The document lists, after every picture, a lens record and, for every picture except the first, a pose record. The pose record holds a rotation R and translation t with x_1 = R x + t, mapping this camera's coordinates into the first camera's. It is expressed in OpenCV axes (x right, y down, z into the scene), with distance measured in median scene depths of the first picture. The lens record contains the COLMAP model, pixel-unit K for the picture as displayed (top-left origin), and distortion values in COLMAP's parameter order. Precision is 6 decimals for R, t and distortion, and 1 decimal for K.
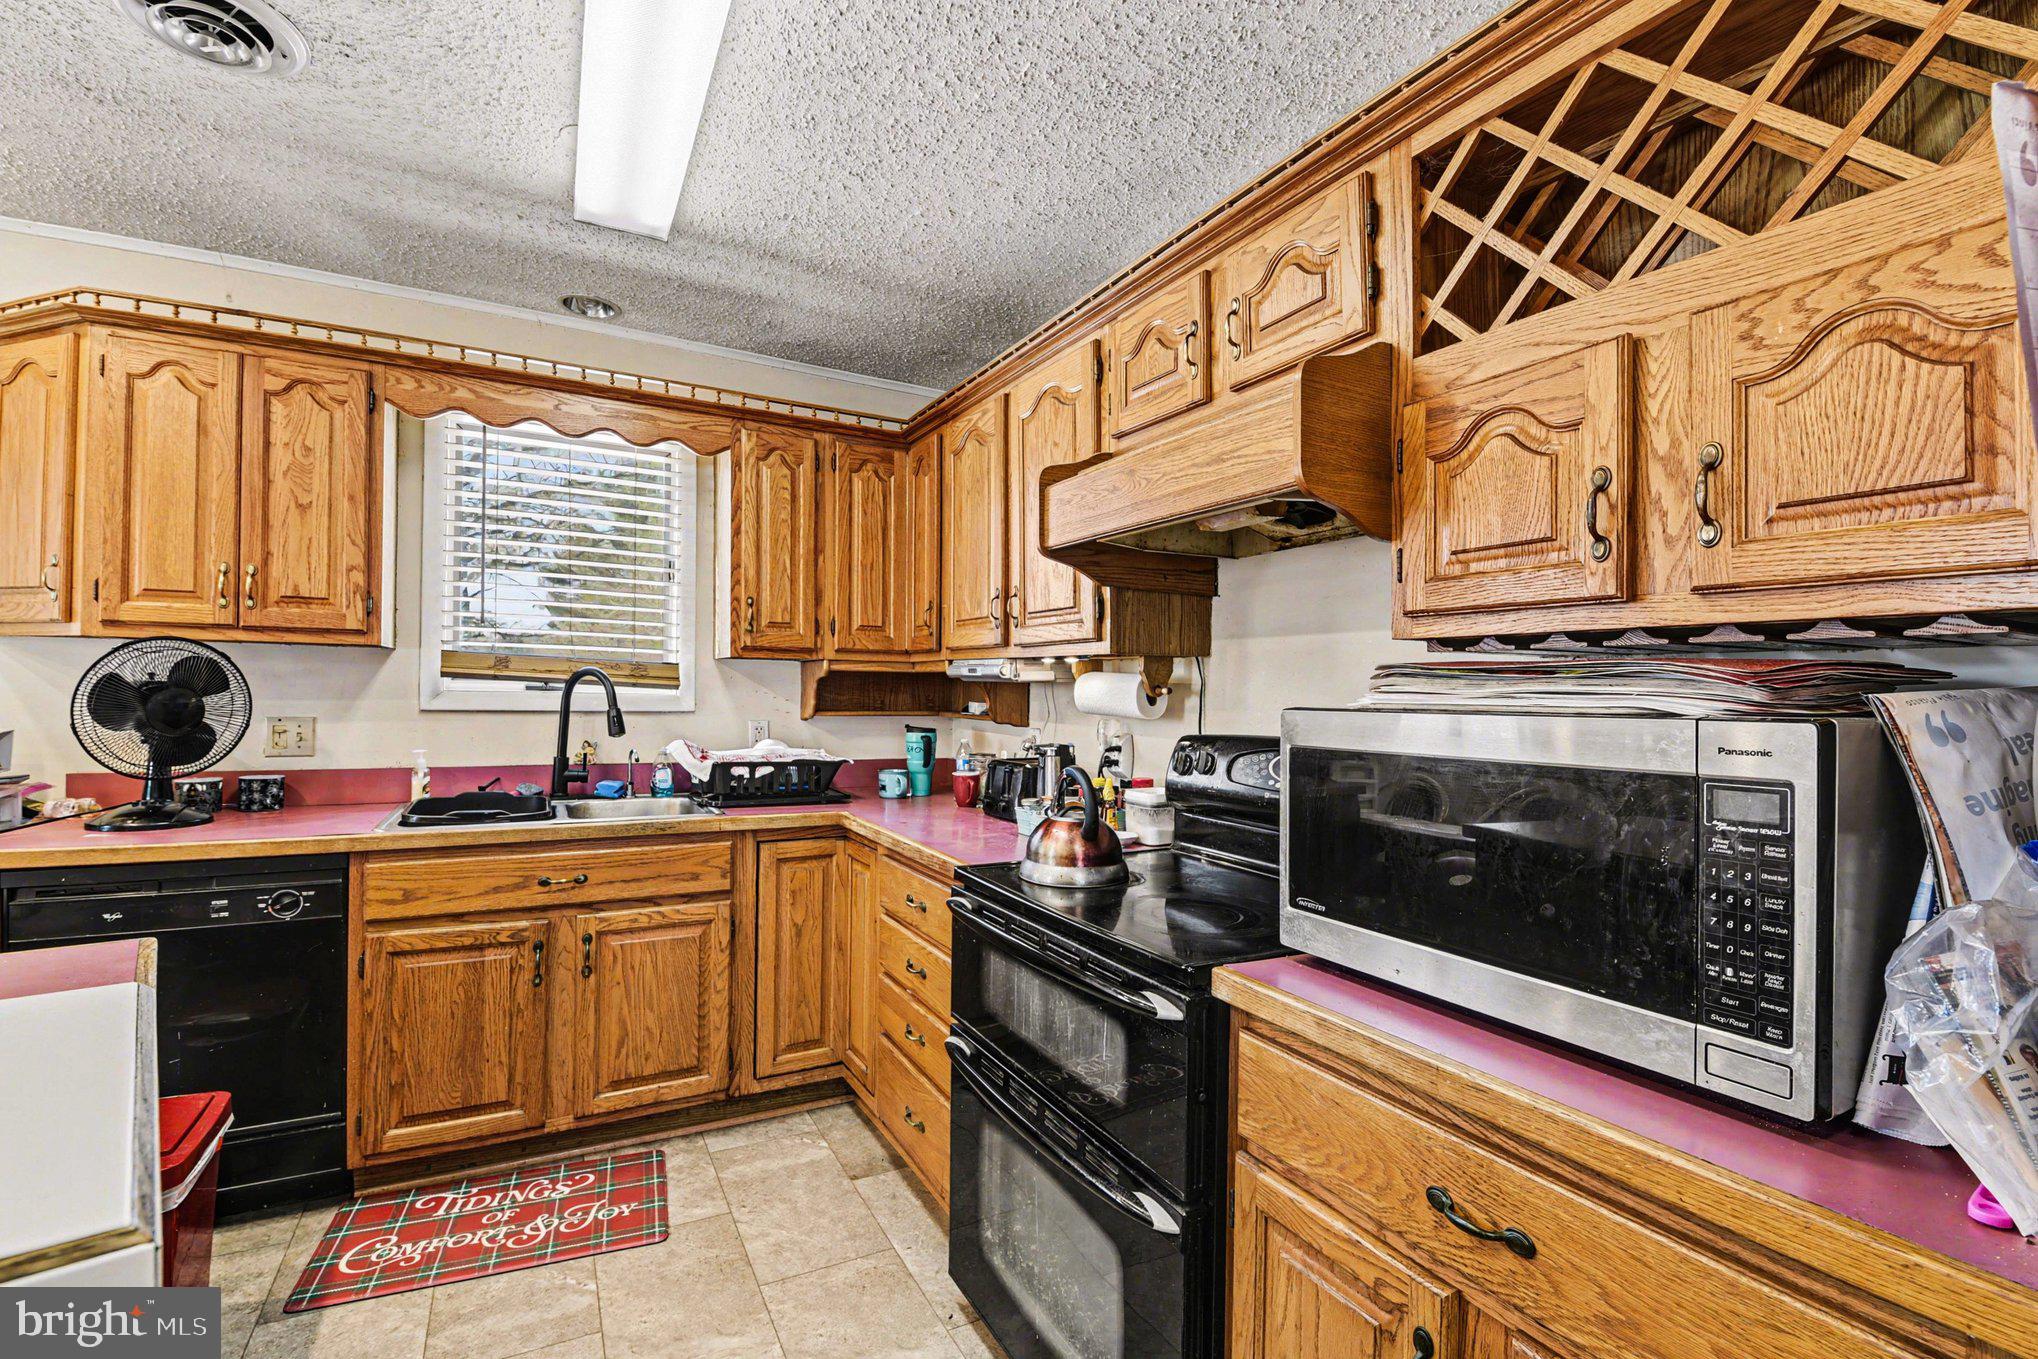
lens RADIAL K [[890.5, 0, 1012.8], [0, 890.5, 681.6], [0, 0, 1]] dist [0.030989, -0.025191]
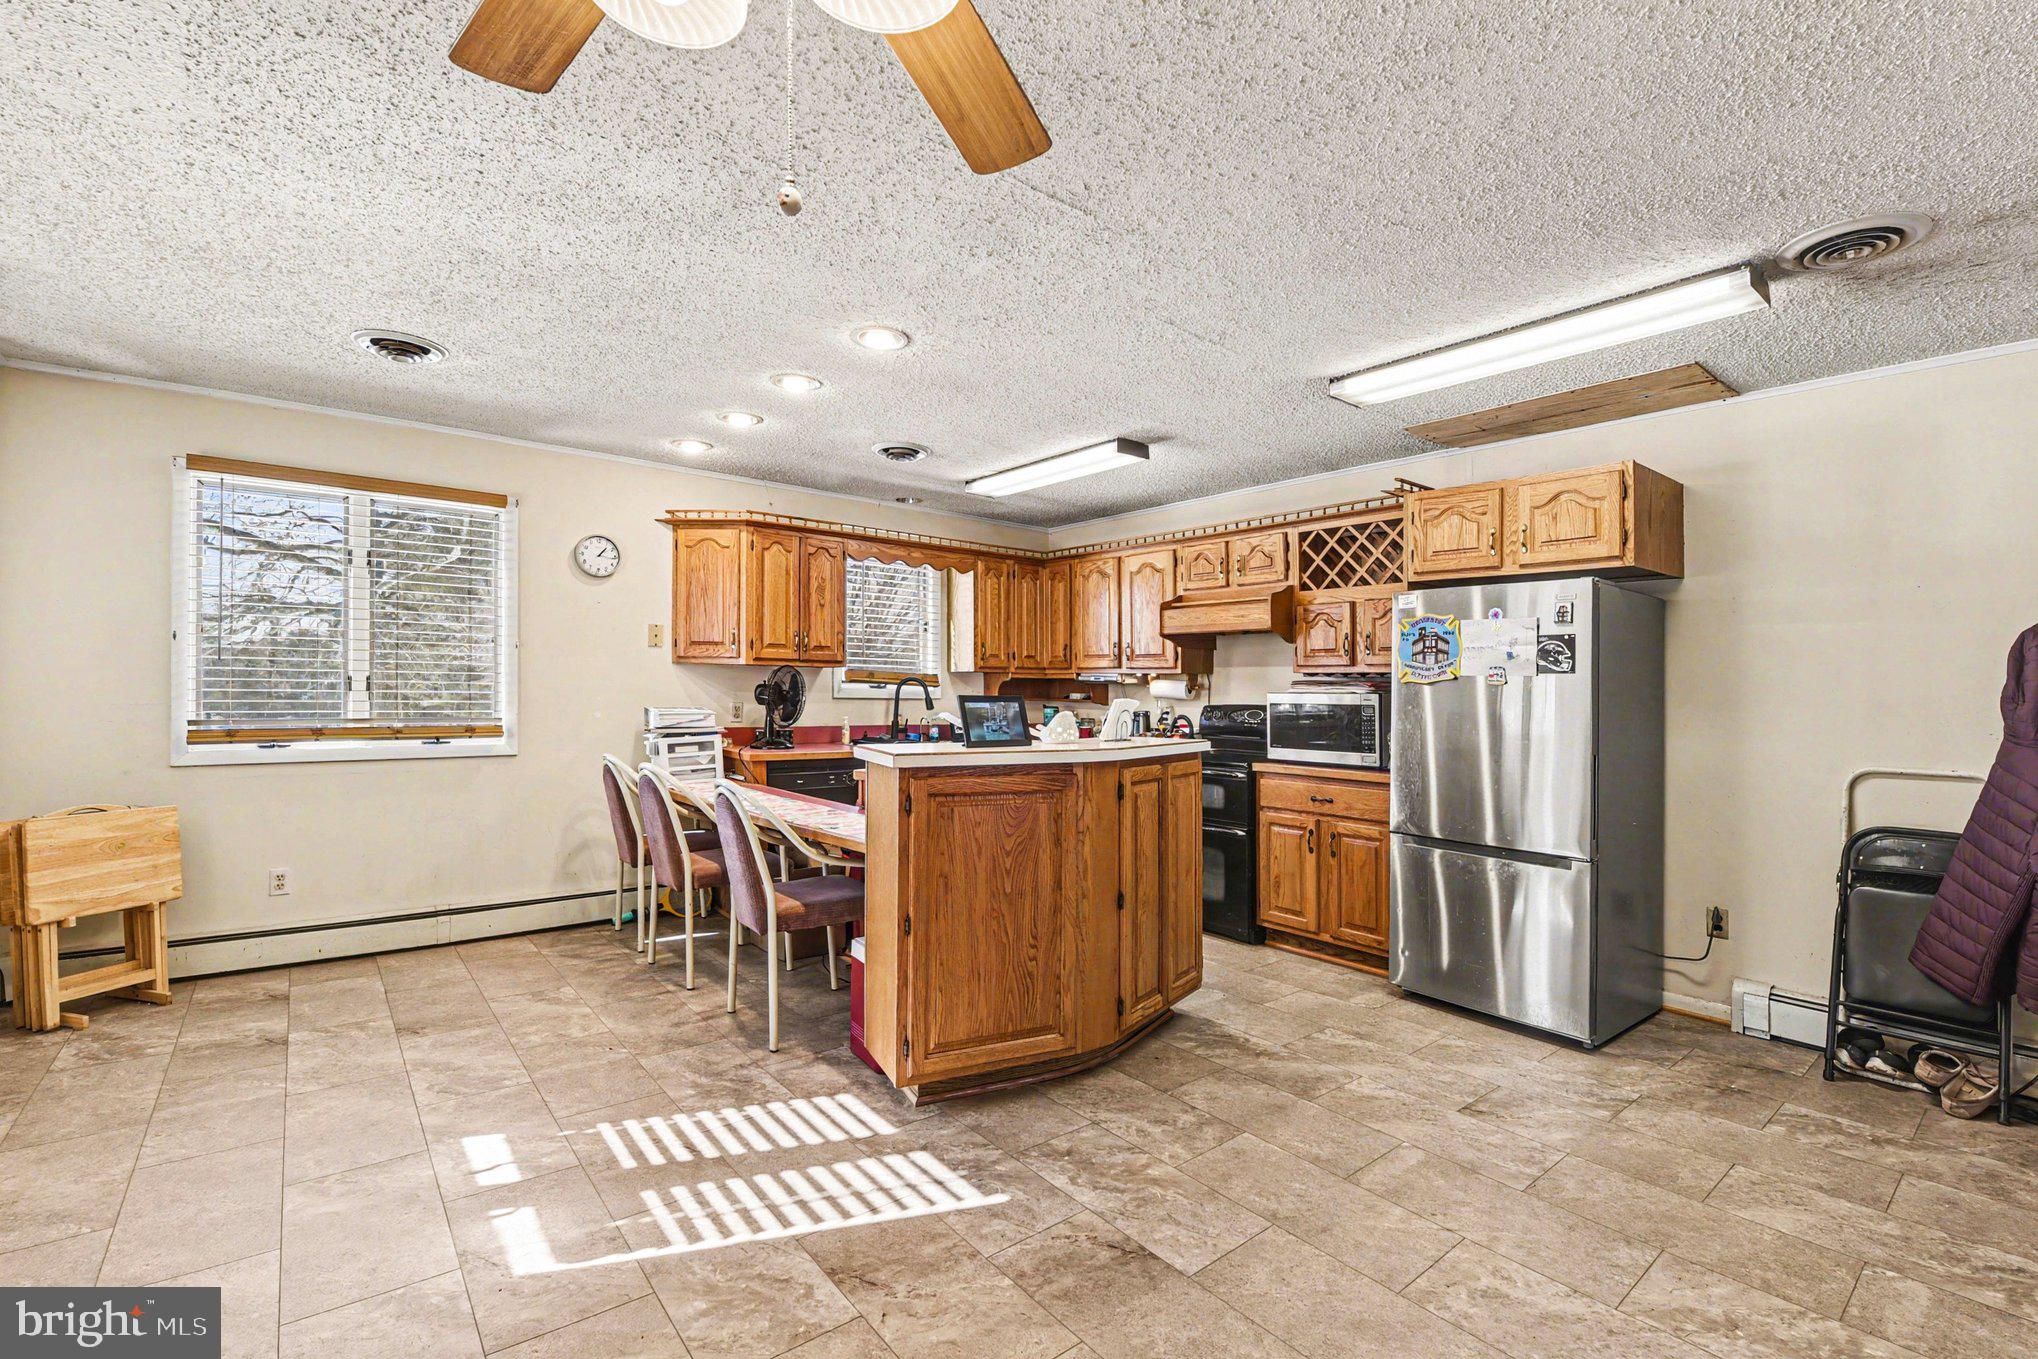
lens RADIAL K [[899.8, 0, 1019.0], [0, 899.8, 679.5], [0, 0, 1]] dist [-0.003846, -0.000405]
pose [[0.979857, -0.001690, 0.199694, -0.752356], [0.000758, 0.999988, 0.004741, -0.023103], [-0.199700, -0.004494, 0.979847, -1.258156]]
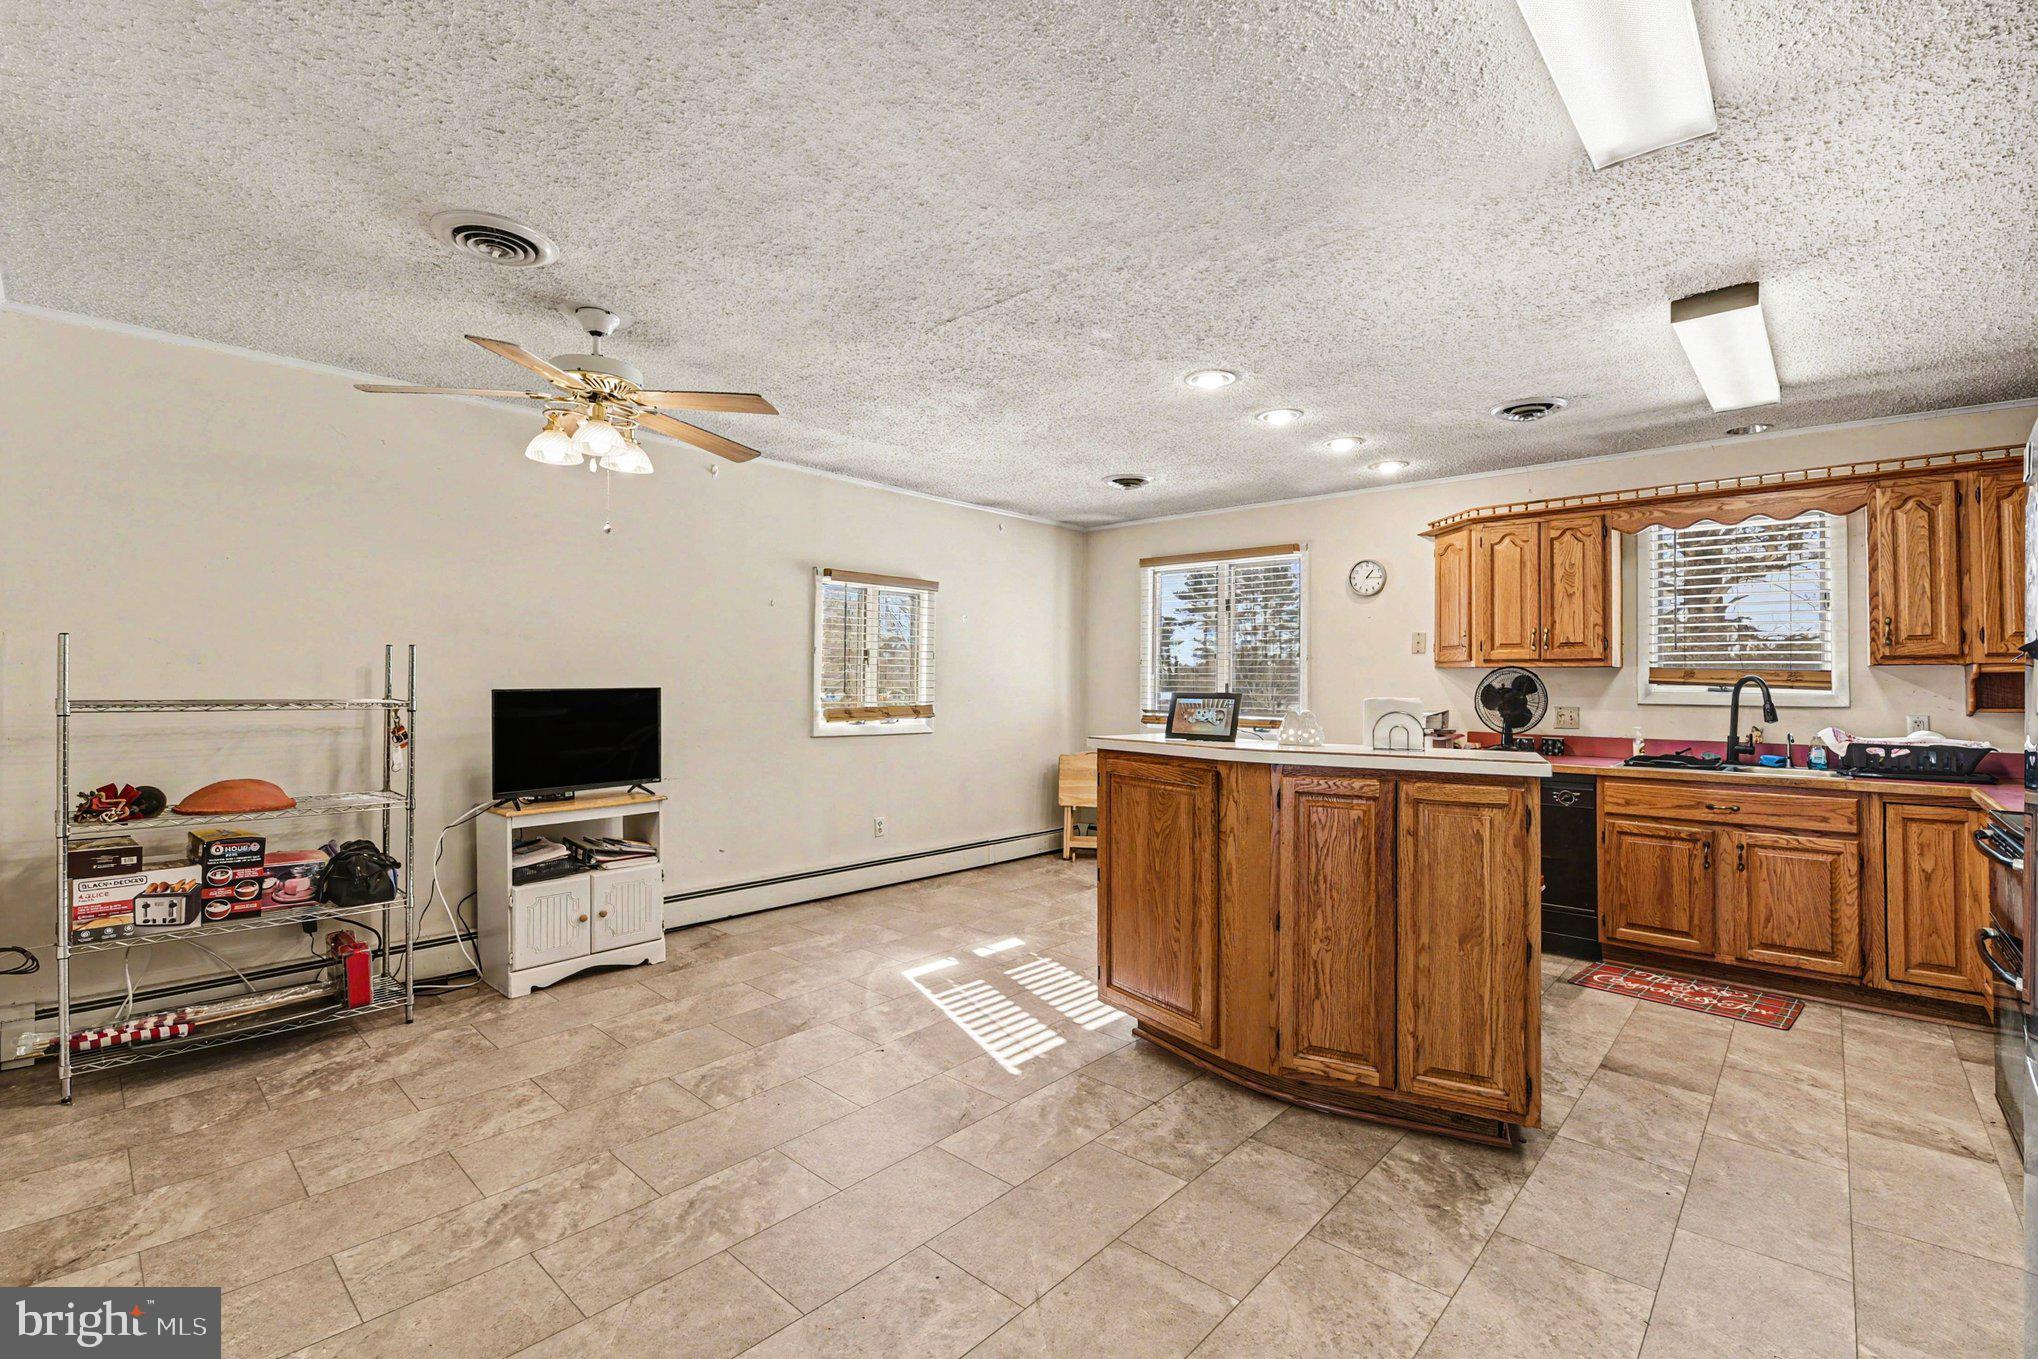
lens RADIAL K [[890.5, 0, 1012.8], [0, 890.5, 681.6], [0, 0, 1]] dist [0.030989, -0.025191]
pose [[0.337744, -0.020549, -0.941014, 0.590097], [0.008407, 0.999788, -0.018814, 0.013660], [0.941200, -0.001557, 0.337845, -0.744974]]
